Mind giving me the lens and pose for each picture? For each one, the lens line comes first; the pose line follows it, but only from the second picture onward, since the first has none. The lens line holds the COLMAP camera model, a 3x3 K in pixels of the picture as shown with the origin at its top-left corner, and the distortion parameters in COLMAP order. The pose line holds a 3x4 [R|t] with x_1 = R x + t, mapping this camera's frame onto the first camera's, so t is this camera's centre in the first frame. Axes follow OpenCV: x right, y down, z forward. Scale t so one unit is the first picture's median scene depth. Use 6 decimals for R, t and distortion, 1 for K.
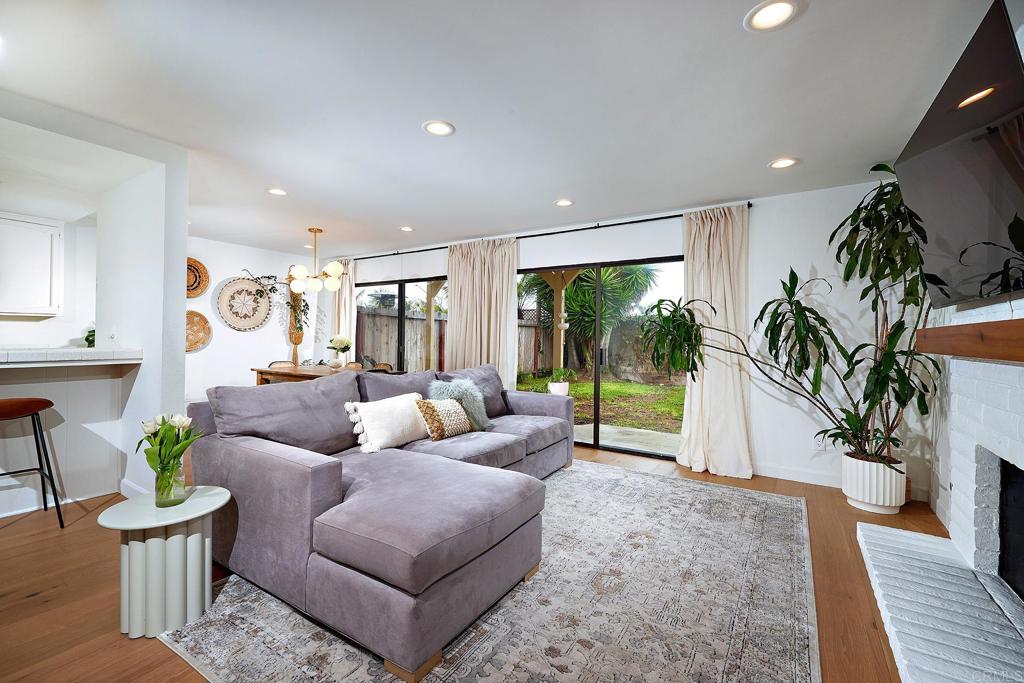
lens RADIAL K [[445.1, 0, 508.8], [0, 445.1, 338.6], [0, 0, 1]] dist [-0.003596, -0.000071]
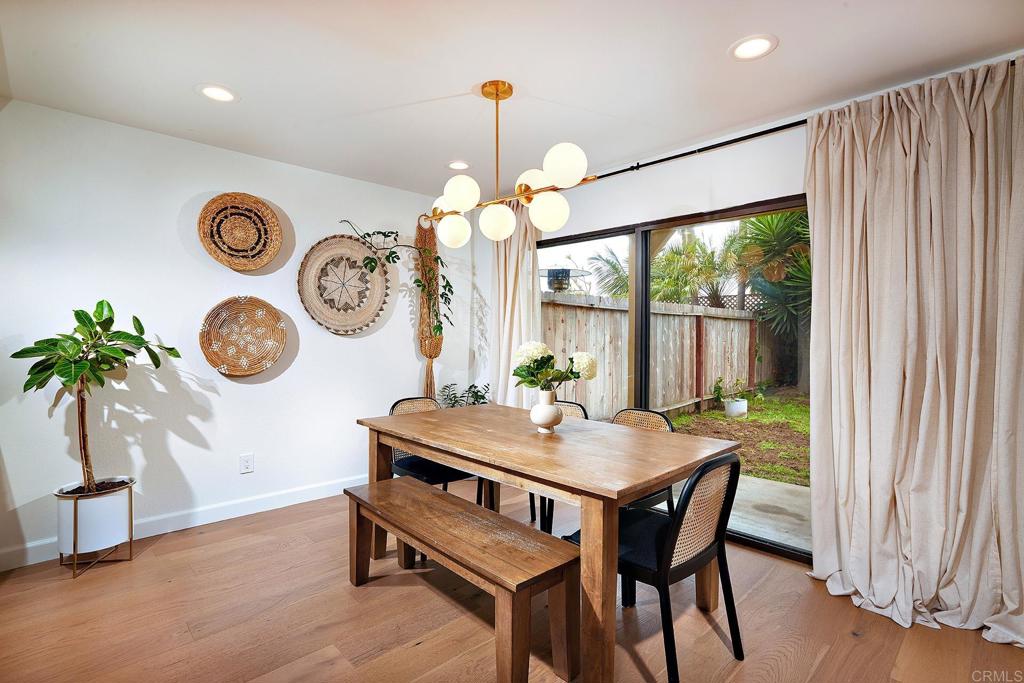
lens RADIAL K [[490.0, 0, 512.1], [0, 490.0, 334.6], [0, 0, 1]] dist [-0.001282, 0.000552]
pose [[0.977071, -0.006571, -0.212813, -0.263044], [0.006465, 0.999978, -0.001194, -0.014343], [0.212816, -0.000209, 0.977092, 0.451356]]
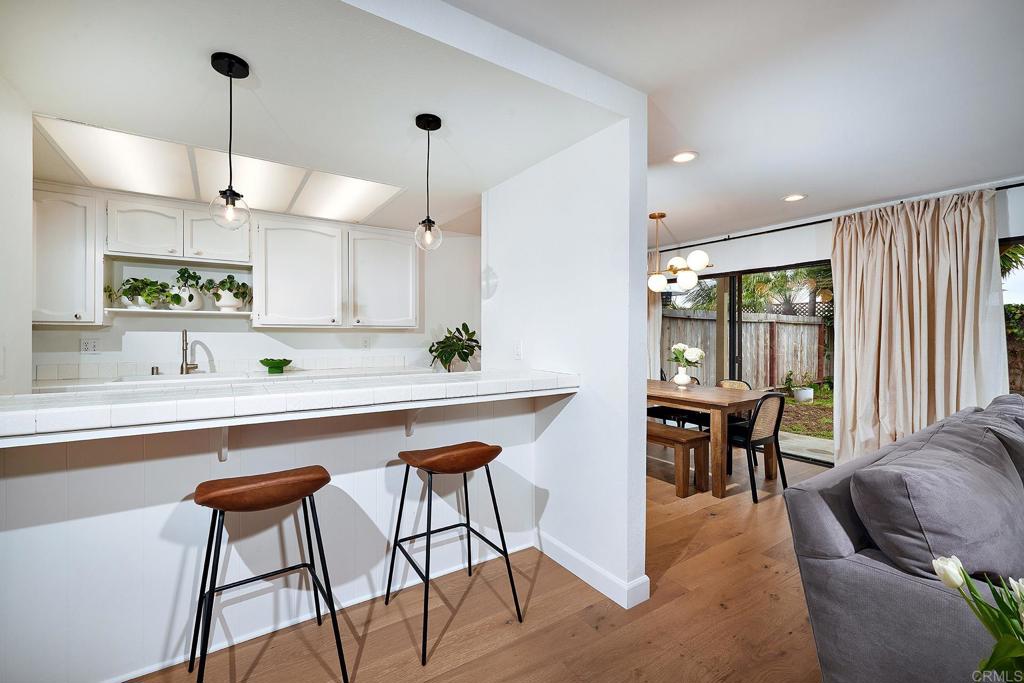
lens RADIAL K [[445.1, 0, 508.8], [0, 445.1, 338.6], [0, 0, 1]] dist [-0.003596, -0.000071]
pose [[0.924013, -0.008687, -0.382263, -0.300481], [0.010133, 0.999947, 0.001771, -0.018123], [0.382228, -0.005509, 0.924052, 0.122659]]
